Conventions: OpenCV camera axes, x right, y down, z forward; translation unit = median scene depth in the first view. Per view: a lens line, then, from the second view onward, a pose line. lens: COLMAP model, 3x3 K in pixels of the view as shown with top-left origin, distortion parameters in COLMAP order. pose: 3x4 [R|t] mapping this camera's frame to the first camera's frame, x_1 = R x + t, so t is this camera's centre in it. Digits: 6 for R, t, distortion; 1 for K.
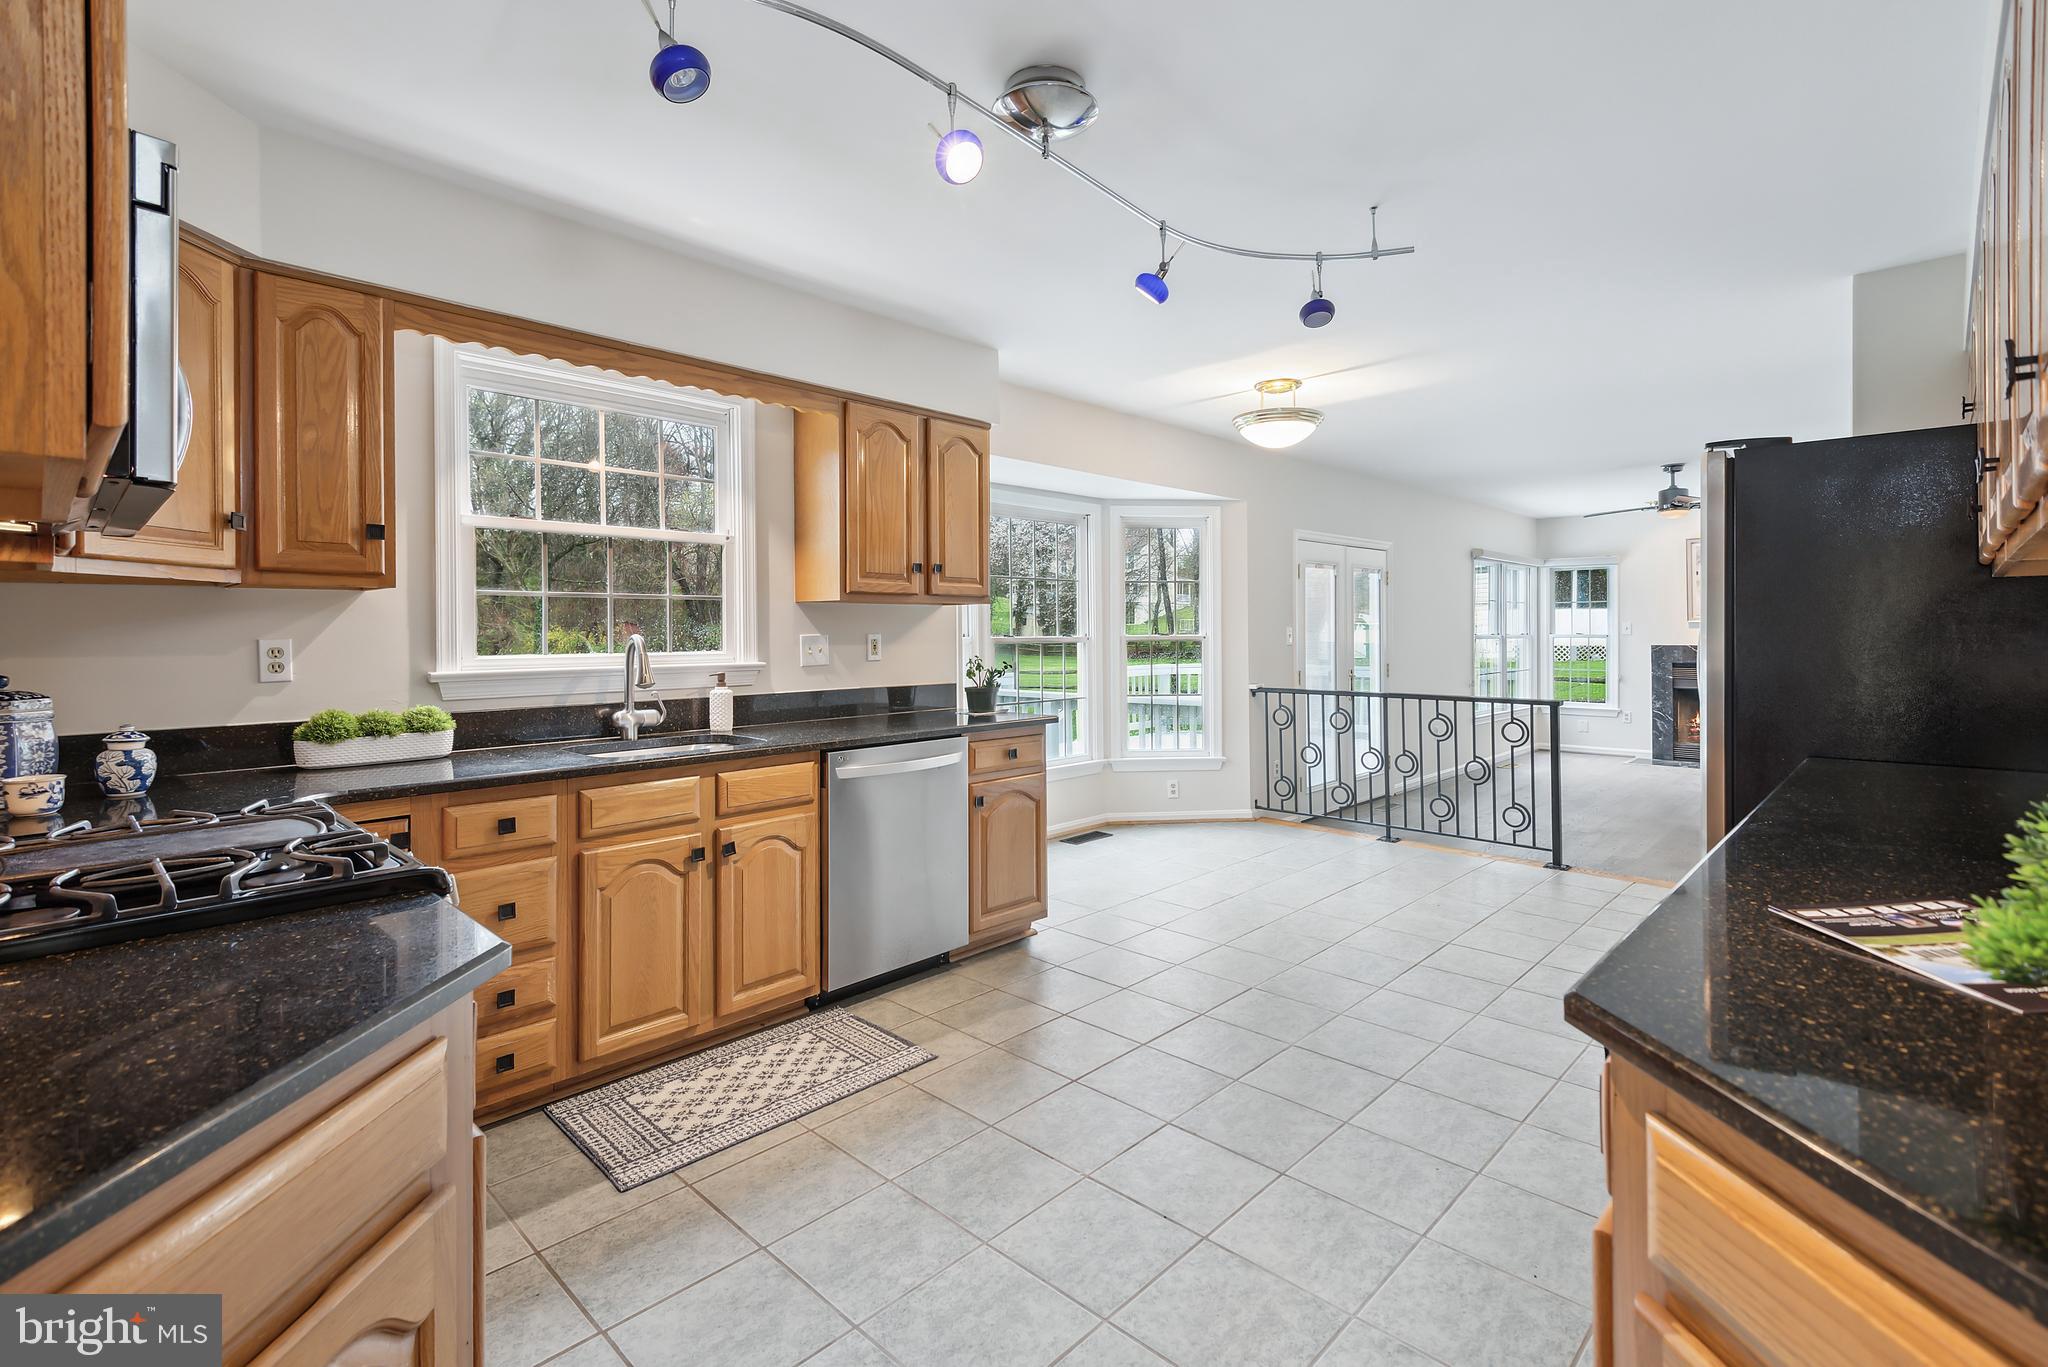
lens RADIAL K [[938.9, 0, 1031.5], [0, 938.9, 632.2], [0, 0, 1]] dist [0.003113, 0.000071]
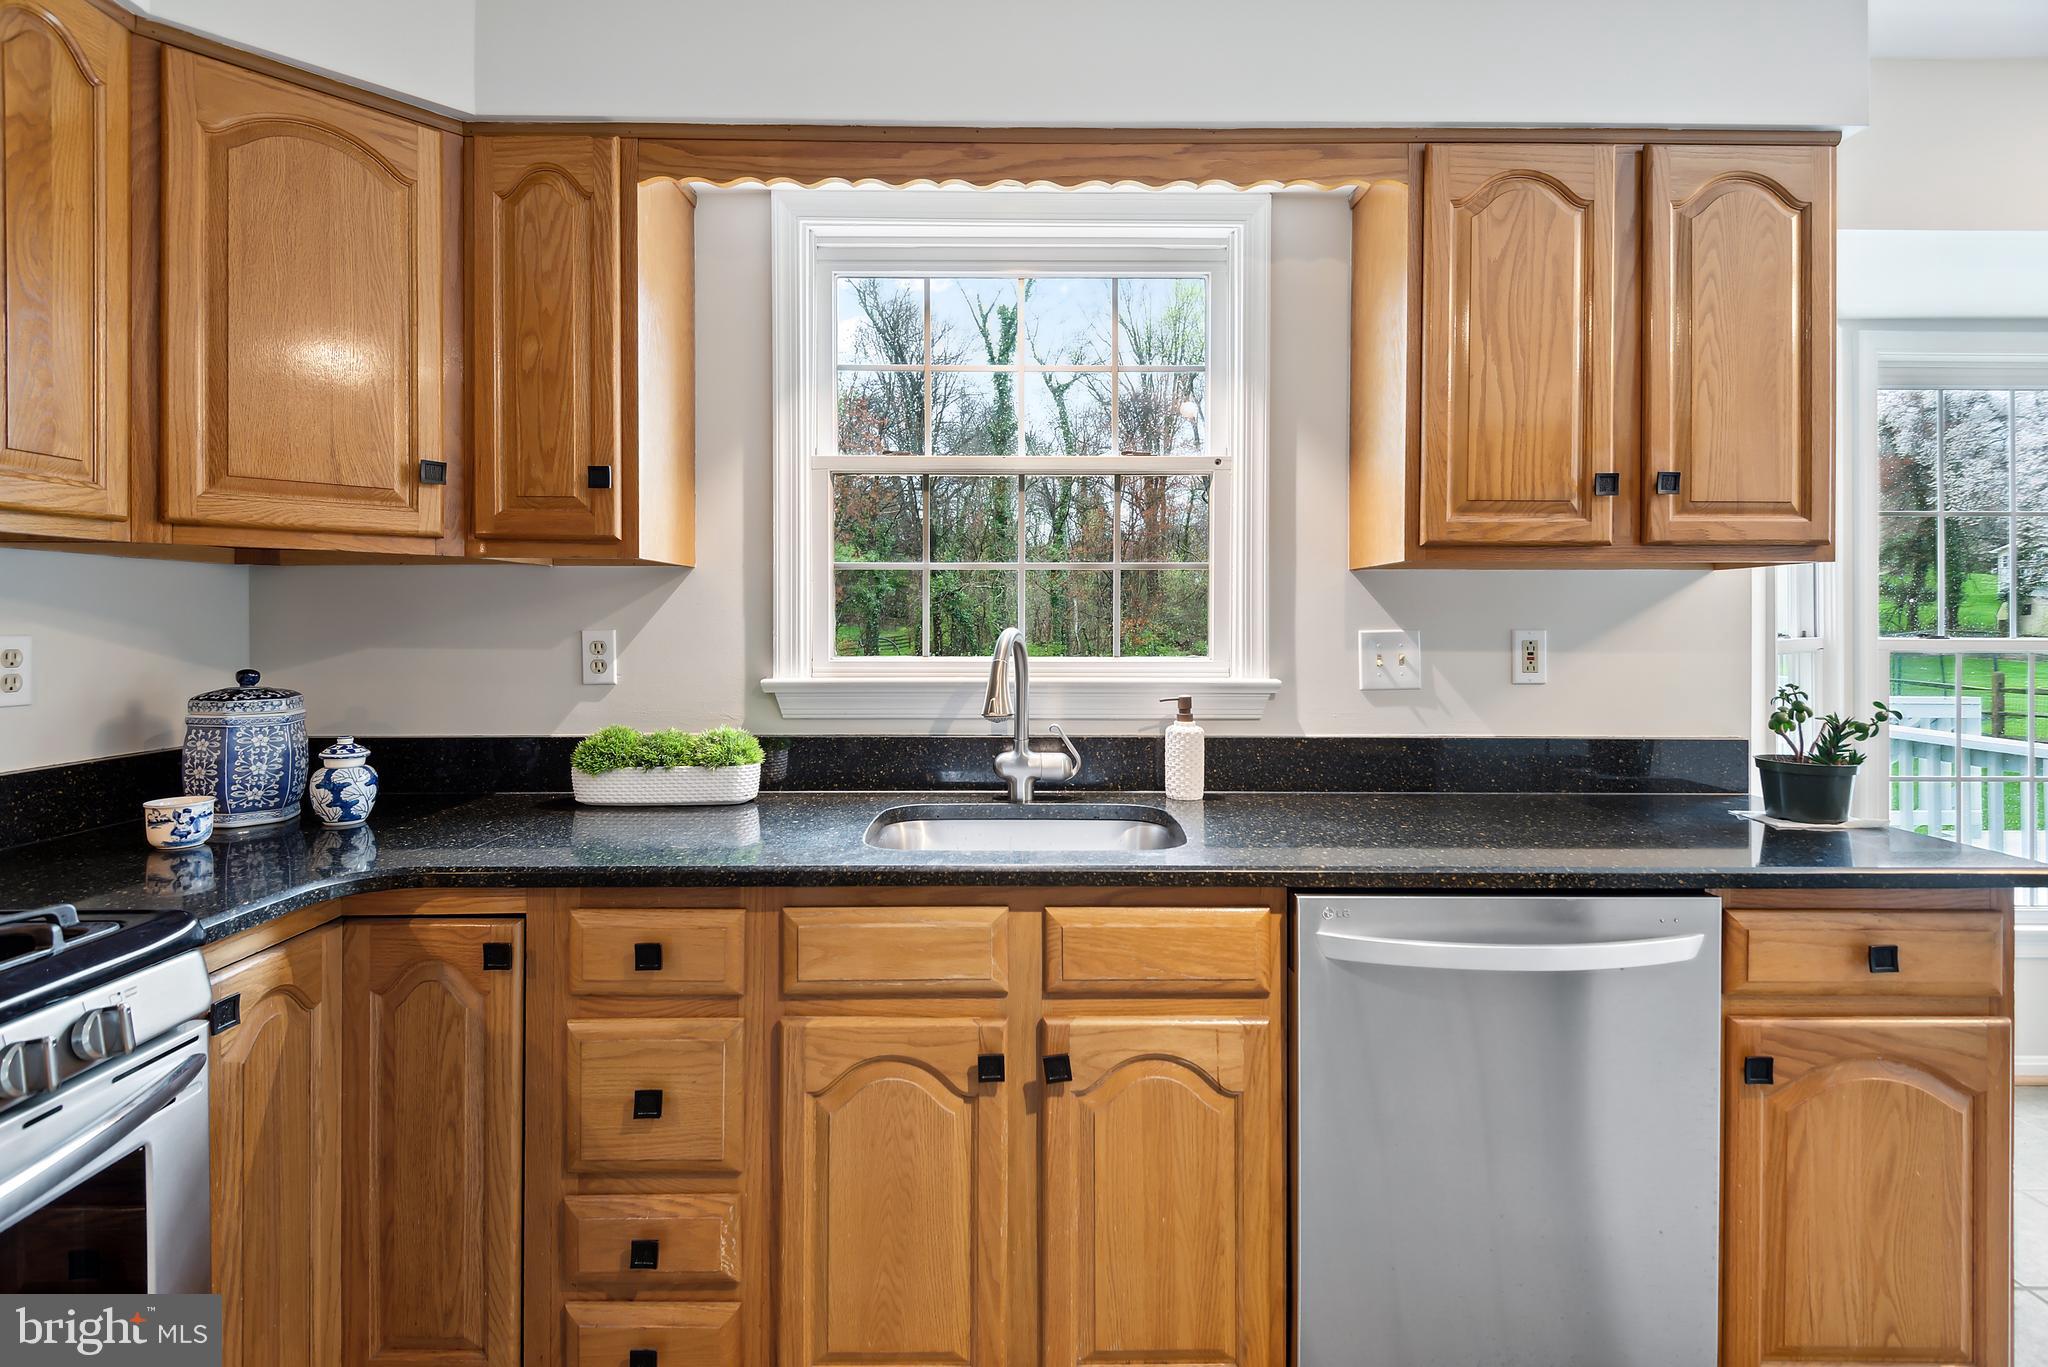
lens RADIAL K [[974.9, 0, 1020.8], [0, 974.9, 621.7], [0, 0, 1]] dist [0.036328, -0.023080]
pose [[0.691726, 0.004181, -0.722148, 0.030105], [-0.005589, 0.999984, 0.000436, -0.001775], [0.722139, 0.003735, 0.691738, 0.583451]]
